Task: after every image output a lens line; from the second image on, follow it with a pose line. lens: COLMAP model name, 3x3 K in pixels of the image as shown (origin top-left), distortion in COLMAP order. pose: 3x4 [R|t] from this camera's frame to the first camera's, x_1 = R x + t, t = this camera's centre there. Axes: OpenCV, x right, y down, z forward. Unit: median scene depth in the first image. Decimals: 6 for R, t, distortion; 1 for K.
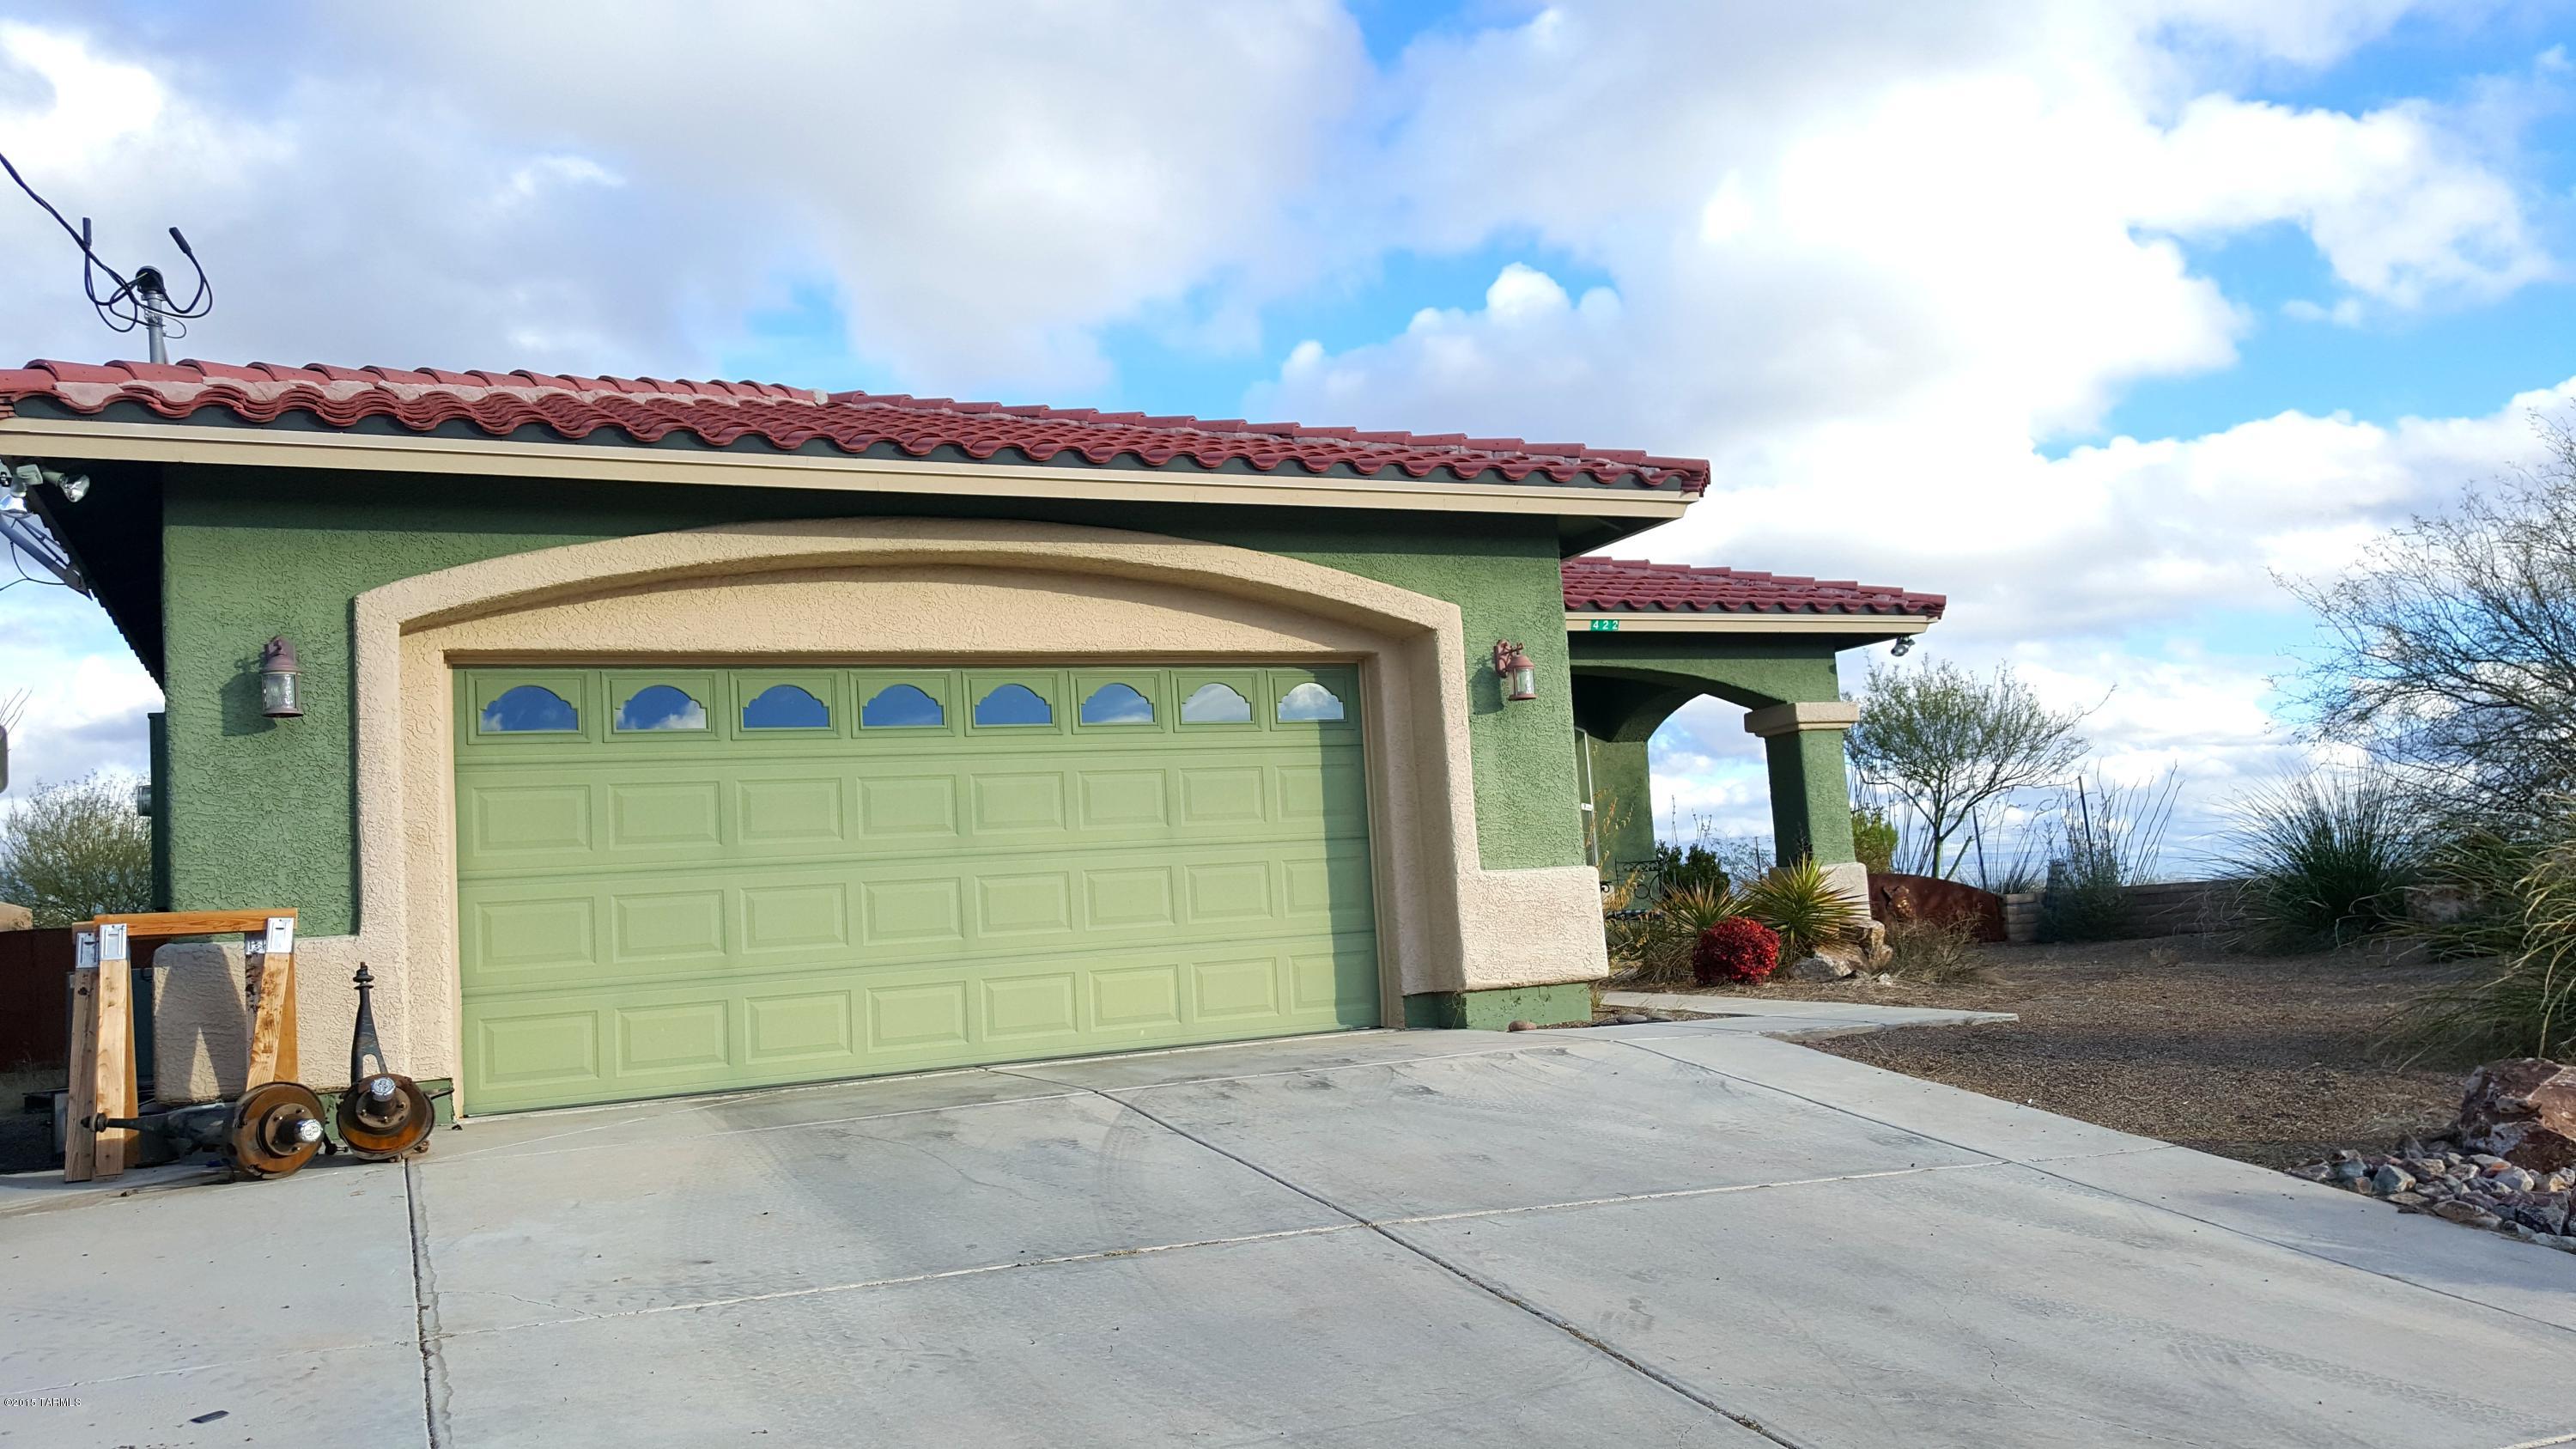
lens RADIAL K [[1891.5, 0, 1230.6], [0, 1891.5, 749.5], [0, 0, 1]] dist [0.086098, -0.133303]
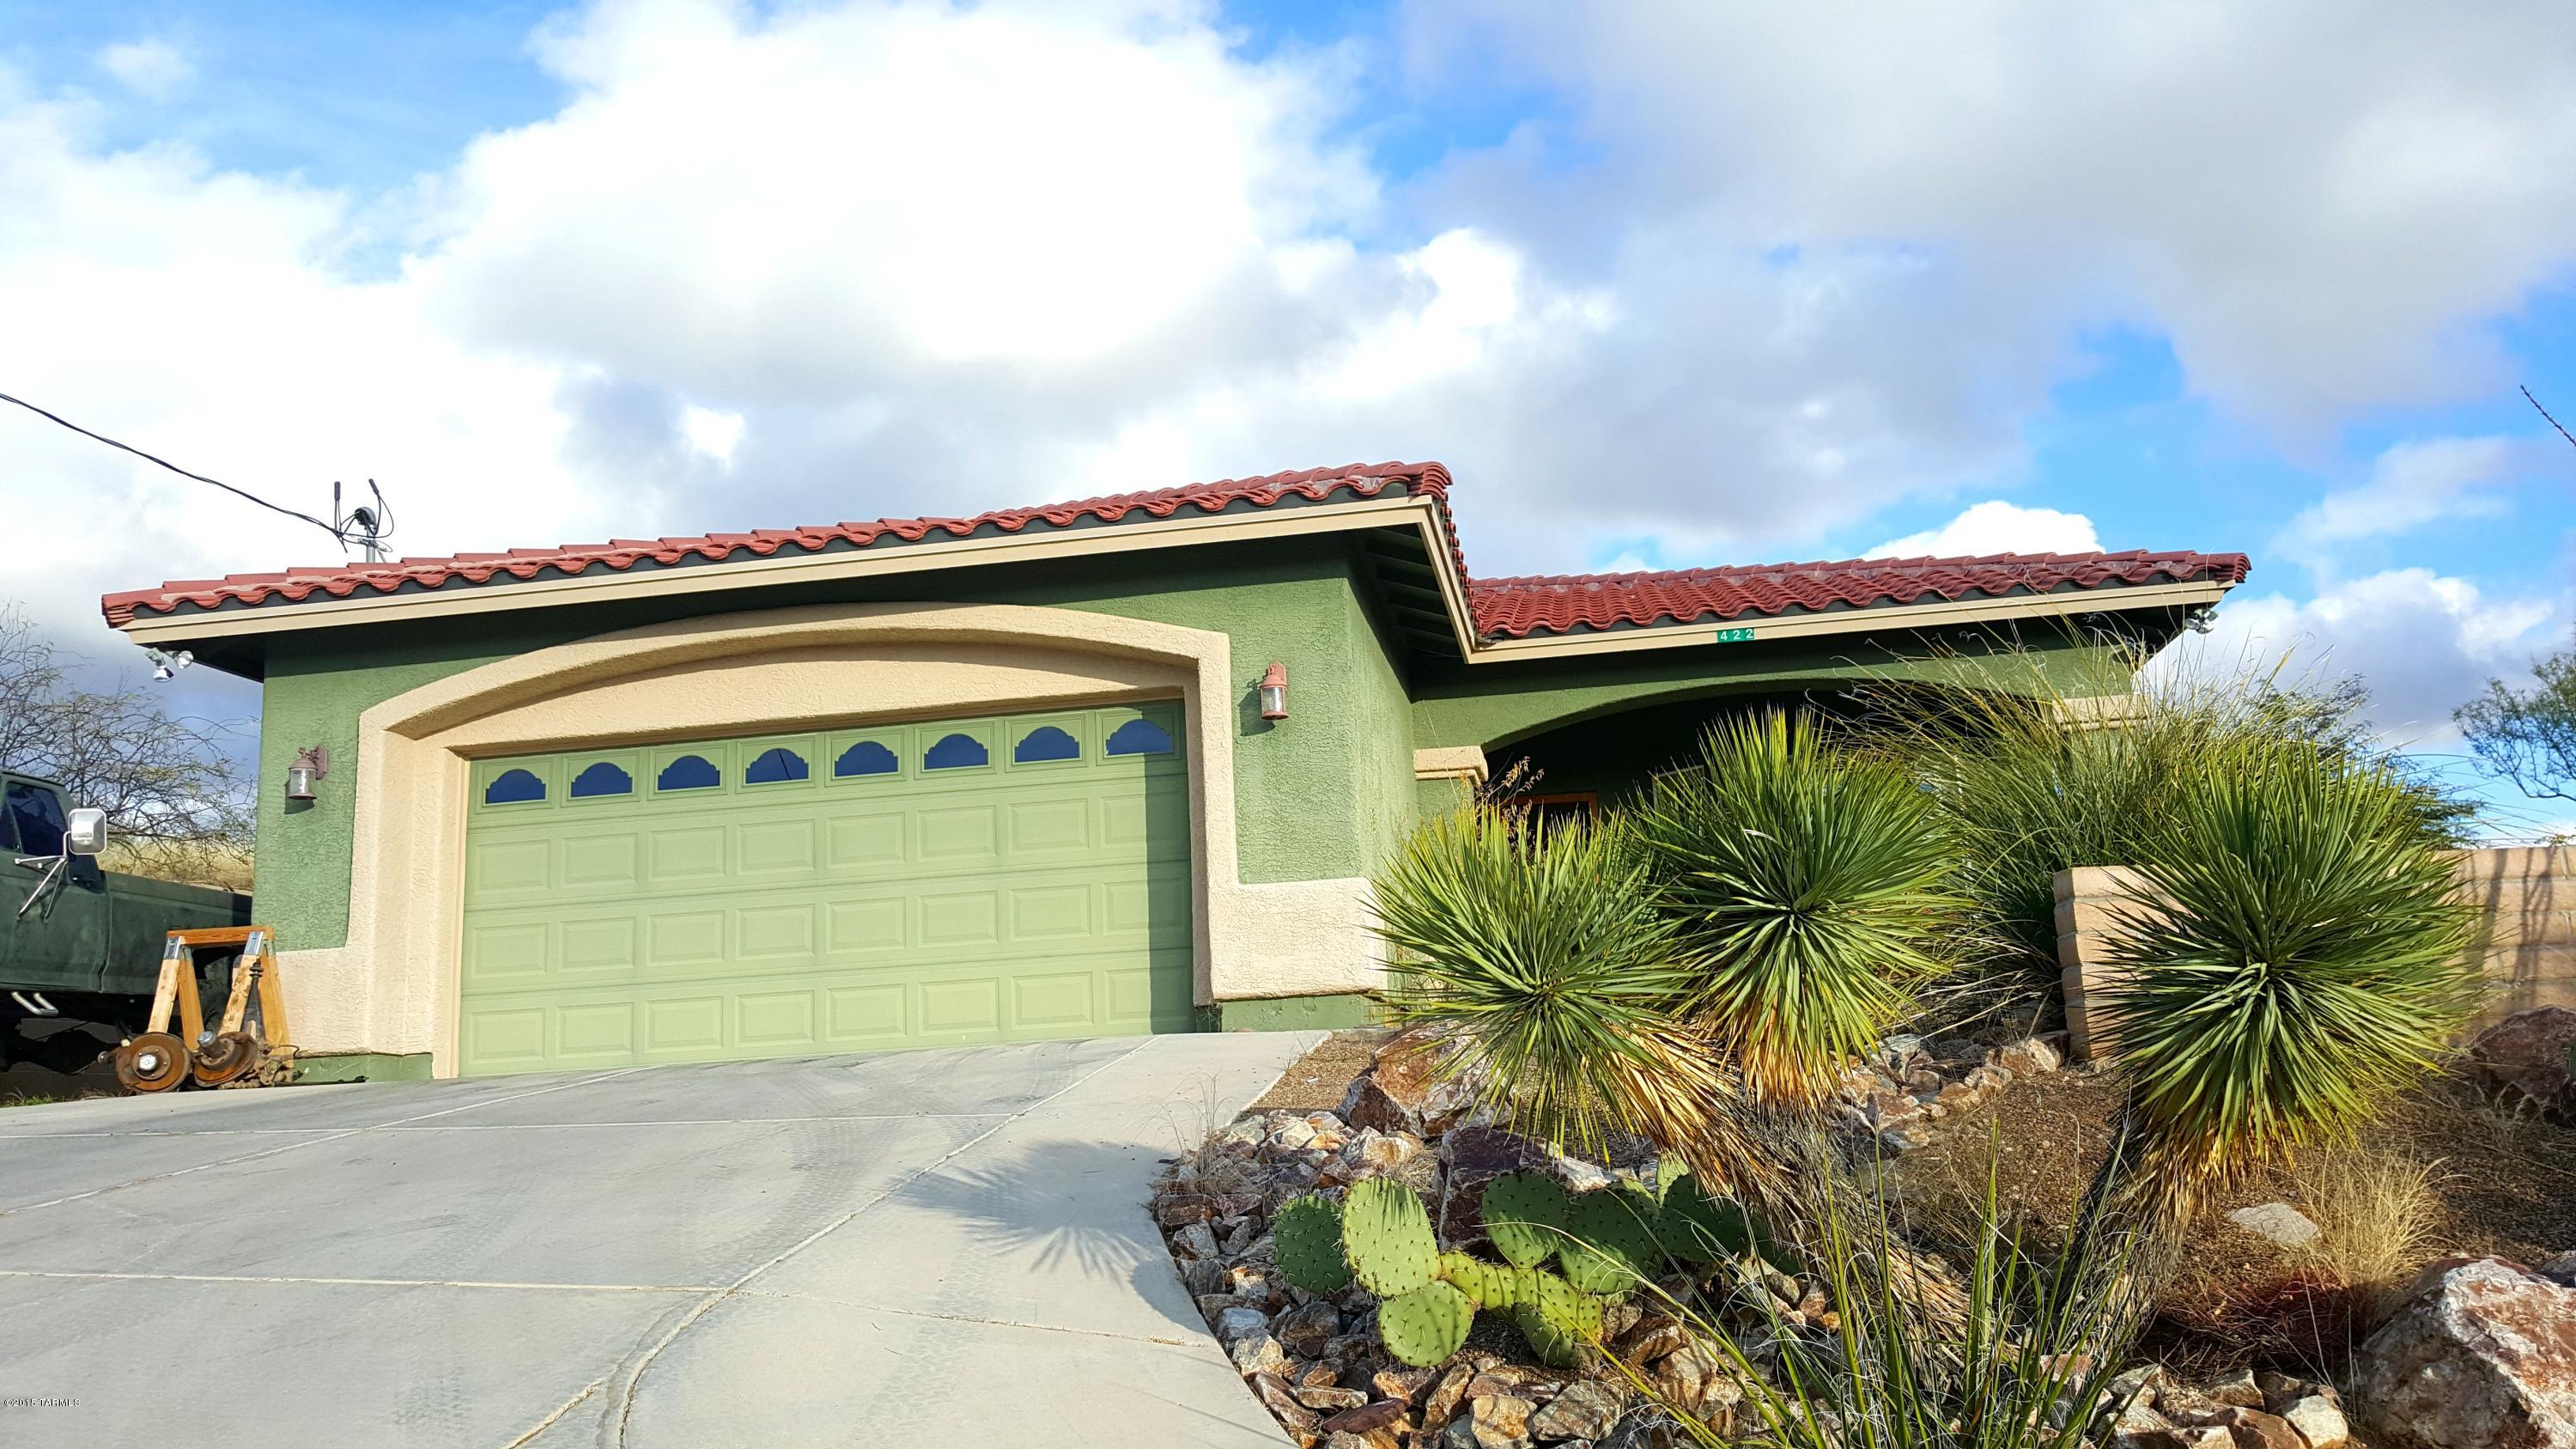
lens RADIAL K [[1891.5, 0, 1230.6], [0, 1891.5, 749.5], [0, 0, 1]] dist [0.086098, -0.133303]
pose [[0.830046, -0.077447, -0.552291, 0.734858], [0.045202, 0.996395, -0.071787, 0.066914], [0.555860, 0.034622, 0.830555, 0.137892]]
